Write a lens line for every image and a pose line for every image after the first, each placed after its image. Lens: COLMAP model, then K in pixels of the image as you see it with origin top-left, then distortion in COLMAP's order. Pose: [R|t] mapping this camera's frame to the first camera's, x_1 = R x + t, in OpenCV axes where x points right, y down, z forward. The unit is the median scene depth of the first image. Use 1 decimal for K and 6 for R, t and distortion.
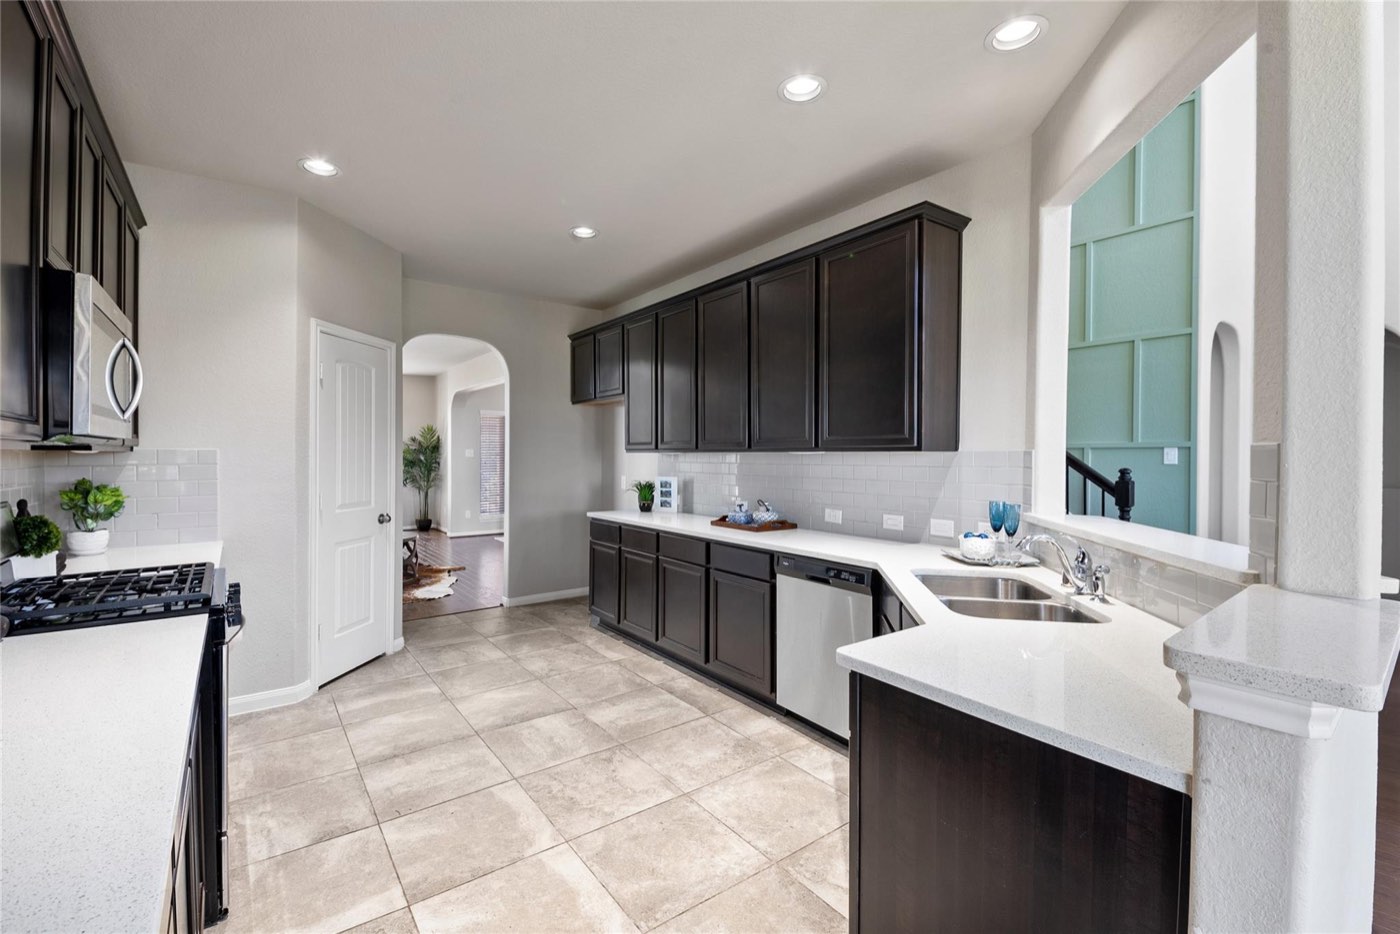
lens RADIAL K [[600.0, 0, 703.0], [0, 600.0, 457.9], [0, 0, 1]] dist [0.000482, 0.000013]
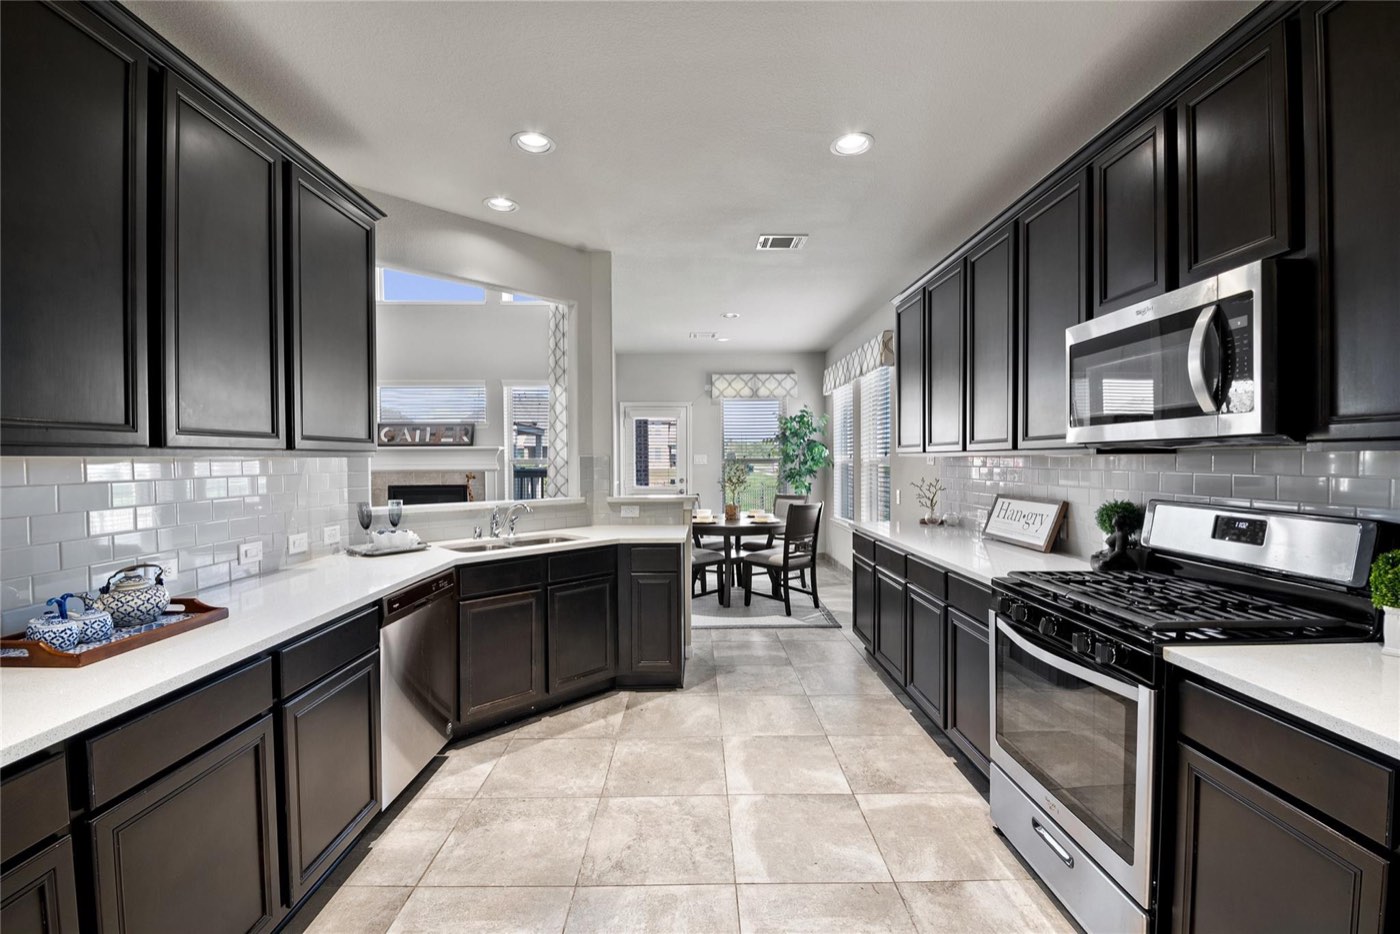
lens RADIAL K [[607.8, 0, 701.7], [0, 607.8, 463.5], [0, 0, 1]] dist [-0.000291, -0.000087]
pose [[-0.801331, -0.003377, 0.598212, -0.803663], [0.010090, 0.999766, 0.019159, -0.015263], [-0.598136, 0.021389, -0.801109, 1.776338]]
